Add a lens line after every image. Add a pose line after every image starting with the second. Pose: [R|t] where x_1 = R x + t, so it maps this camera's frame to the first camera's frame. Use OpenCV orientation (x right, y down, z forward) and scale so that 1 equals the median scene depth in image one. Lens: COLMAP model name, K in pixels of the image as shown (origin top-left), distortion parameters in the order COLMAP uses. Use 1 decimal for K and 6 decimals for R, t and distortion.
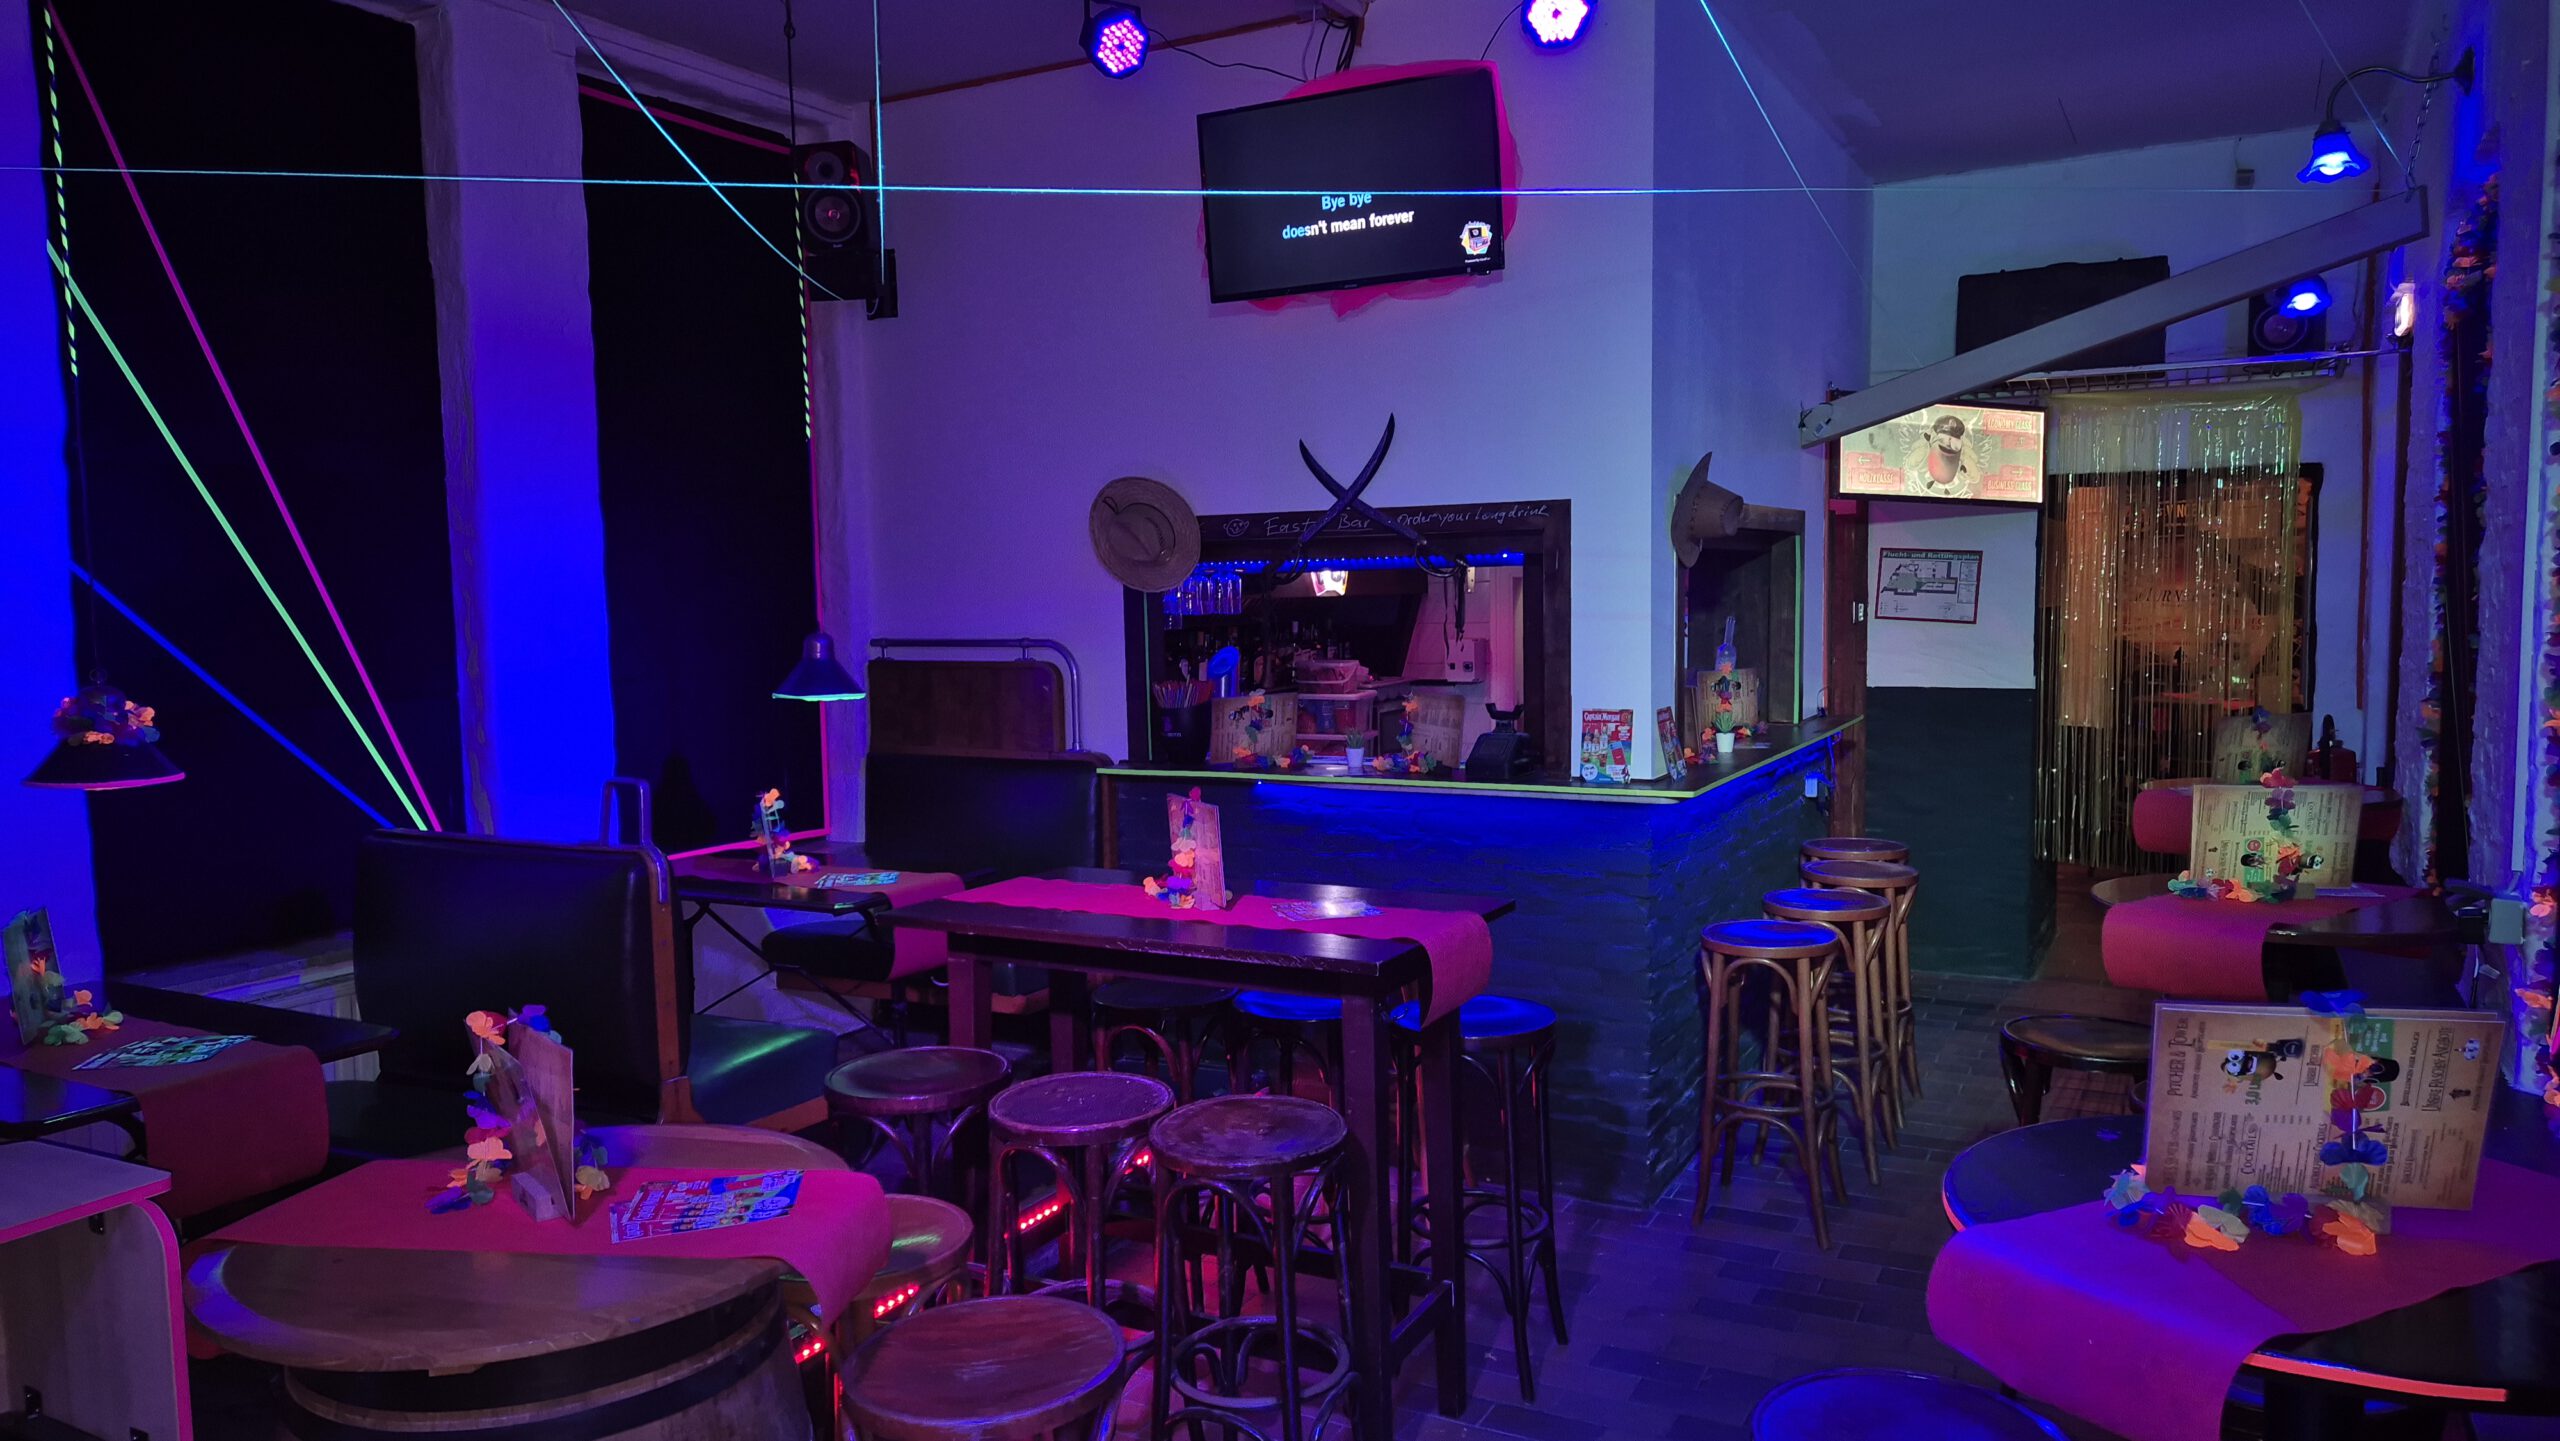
lens RADIAL K [[1692.9, 0, 1265.3], [0, 1692.9, 725.5], [0, 0, 1]] dist [0.076439, -0.054735]
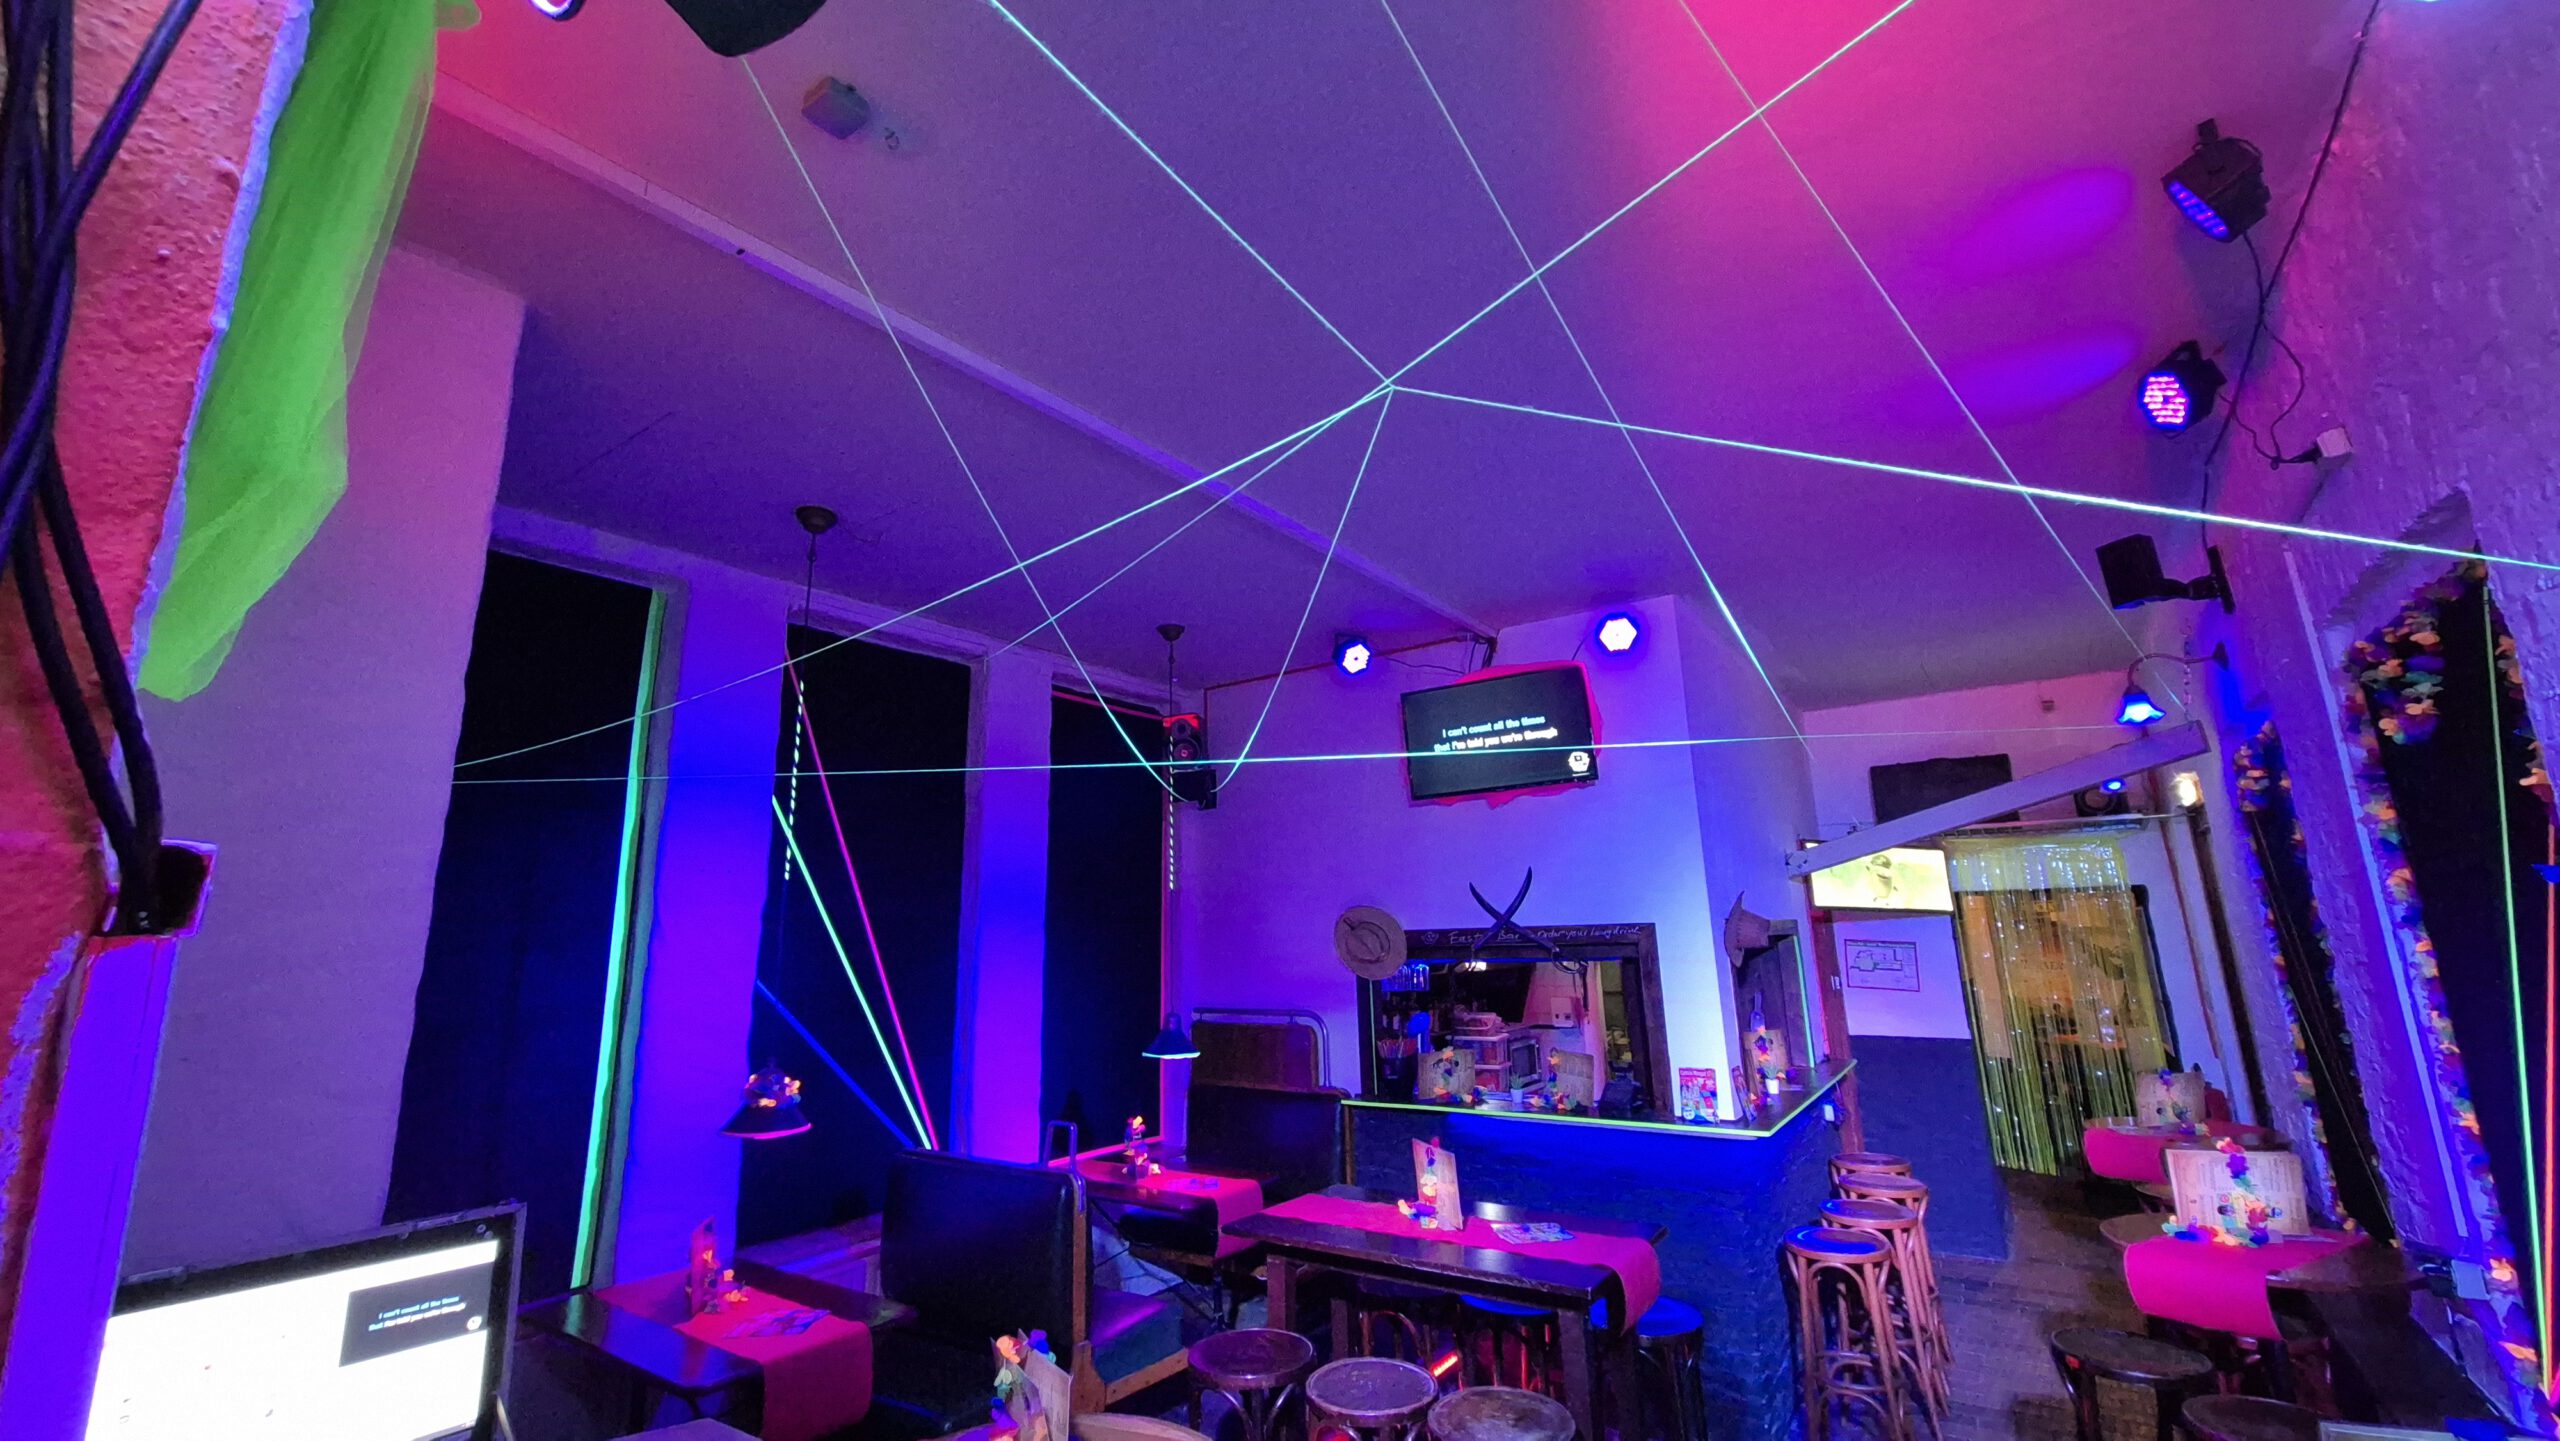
lens RADIAL K [[1042.8, 0, 1276.8], [0, 1042.8, 702.1], [0, 0, 1]] dist [0.006808, -0.001560]
pose [[0.993474, -0.029897, -0.110074, -0.049202], [-0.004746, 0.953368, -0.301774, -0.036278], [0.113963, 0.300327, 0.947004, 0.006823]]
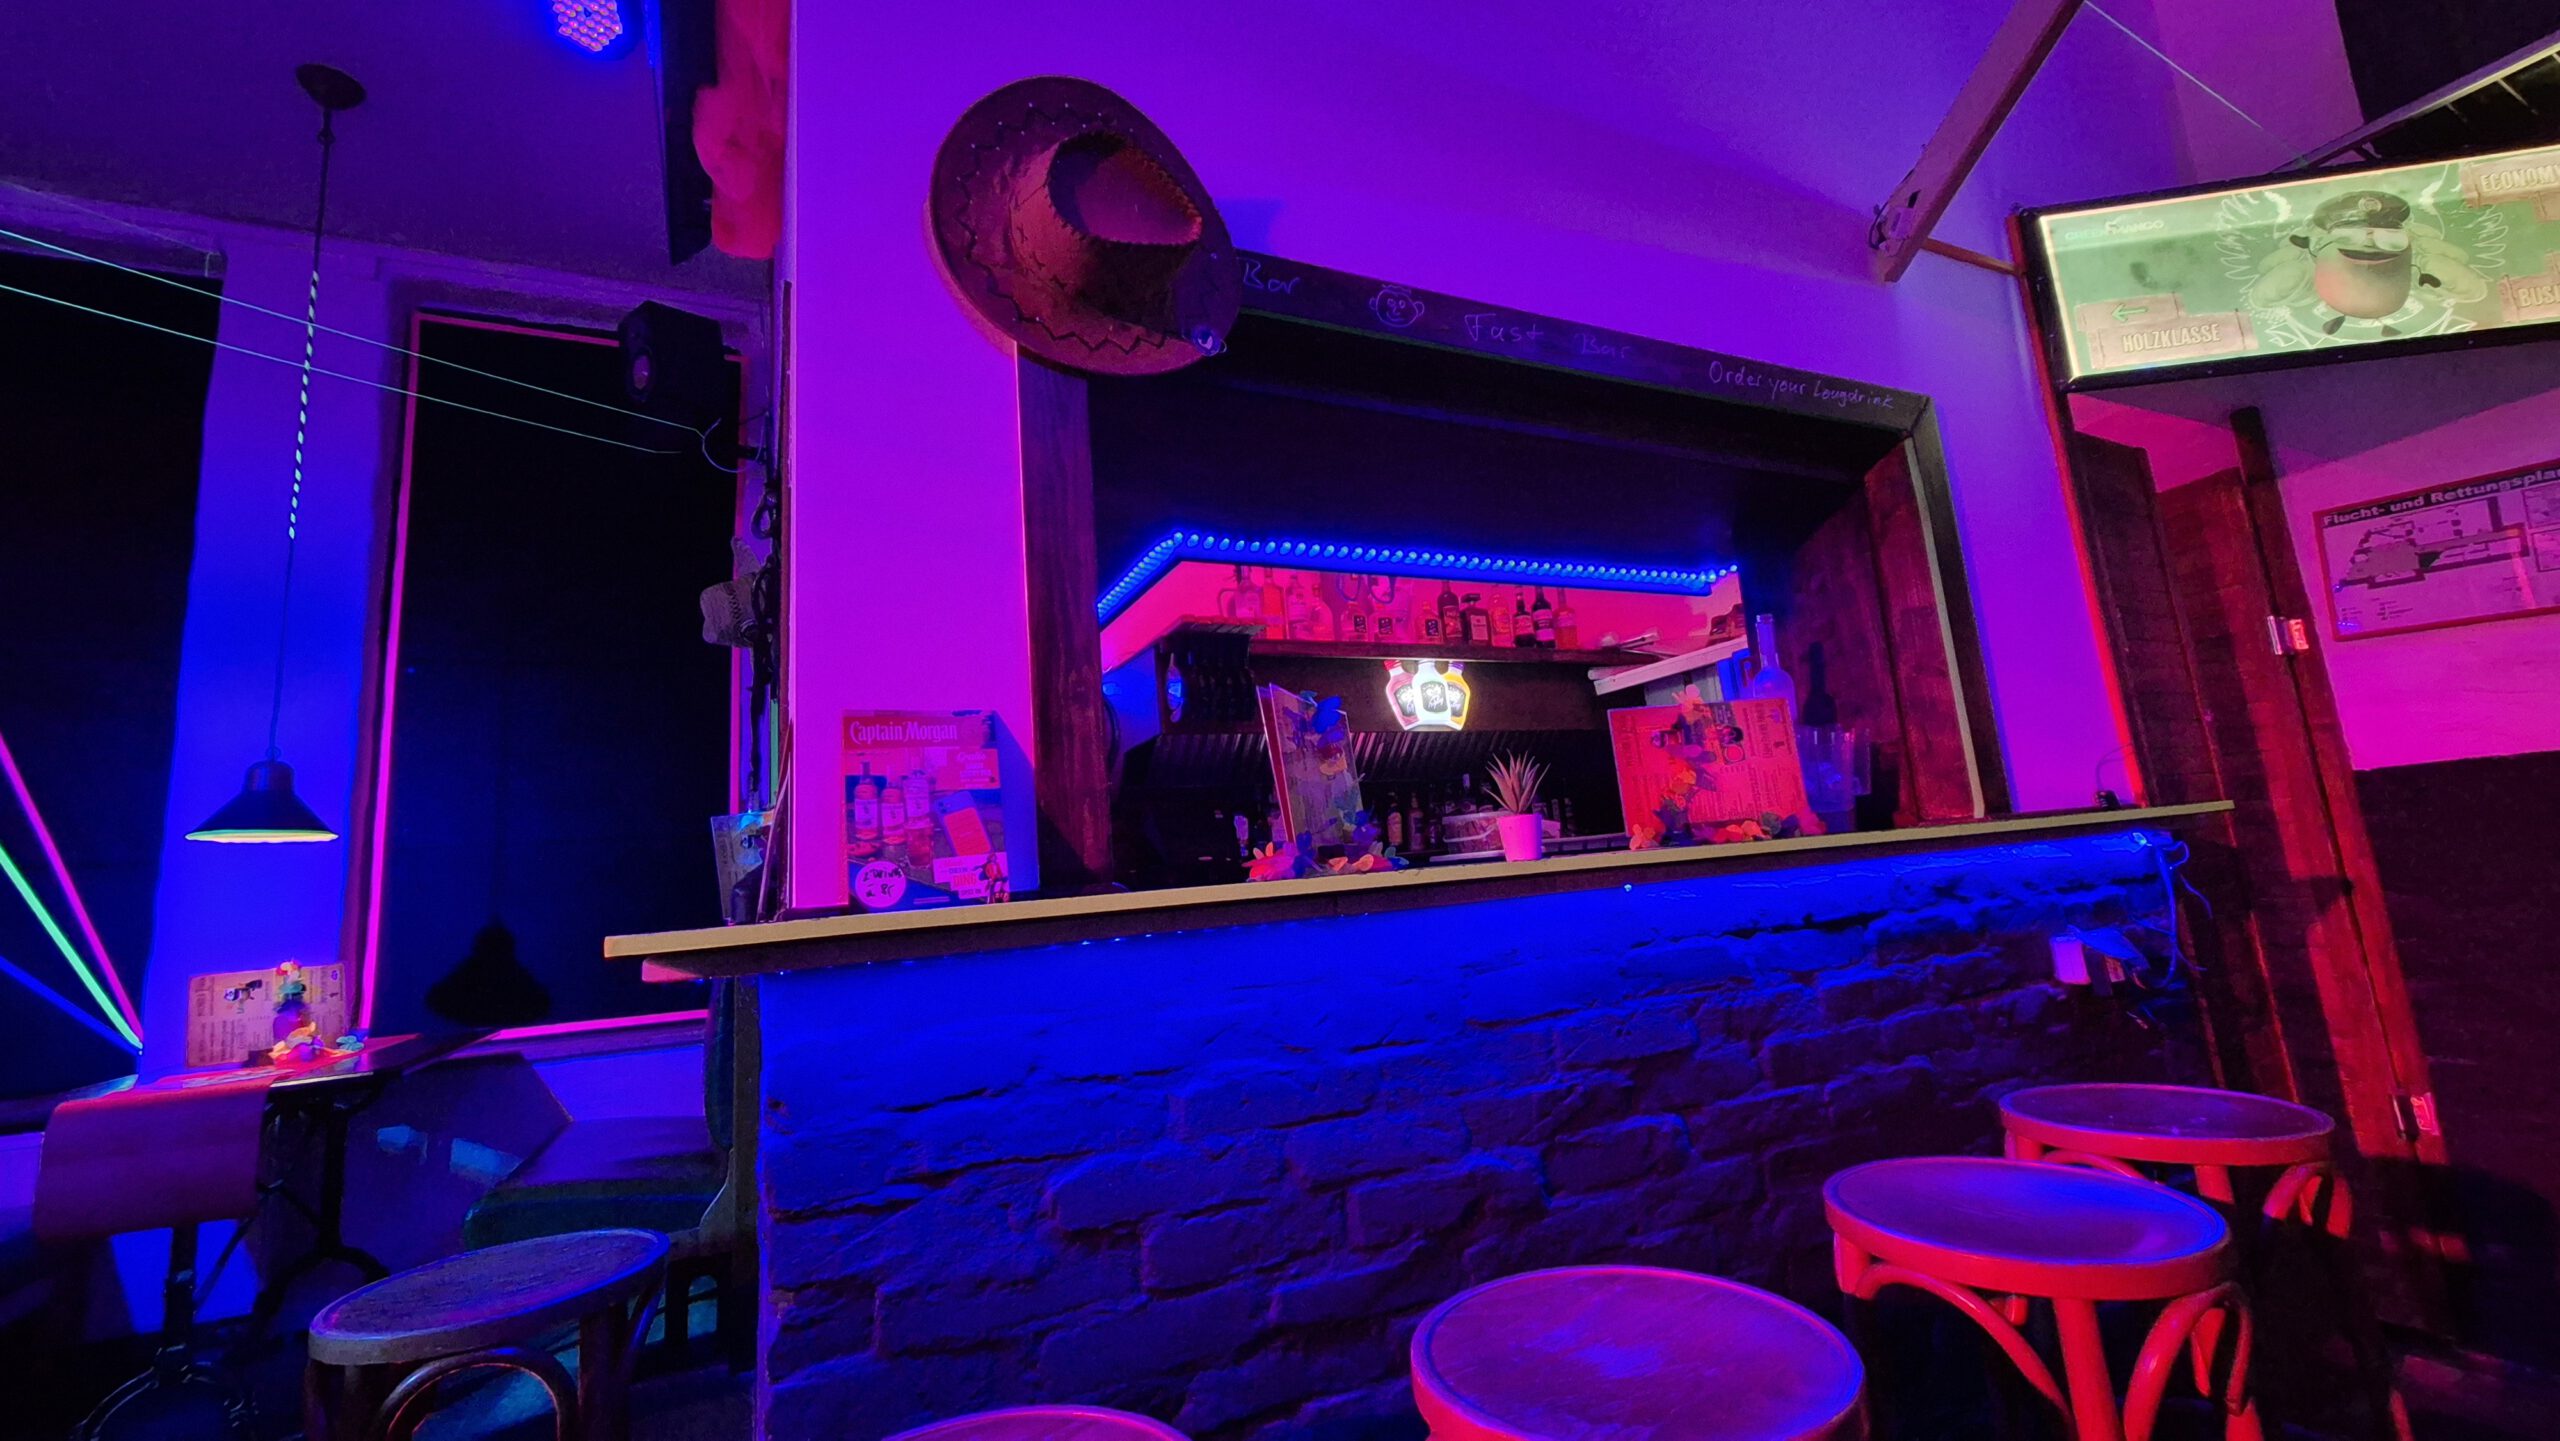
lens RADIAL K [[1042.8, 0, 1276.3], [0, 1042.8, 704.7], [0, 0, 1]] dist [0.006808, -0.001560]
pose [[0.812590, -0.144742, -0.564577, 0.437282], [0.014023, 0.973248, -0.229331, 0.044577], [0.582667, 0.178435, 0.792881, 0.892318]]
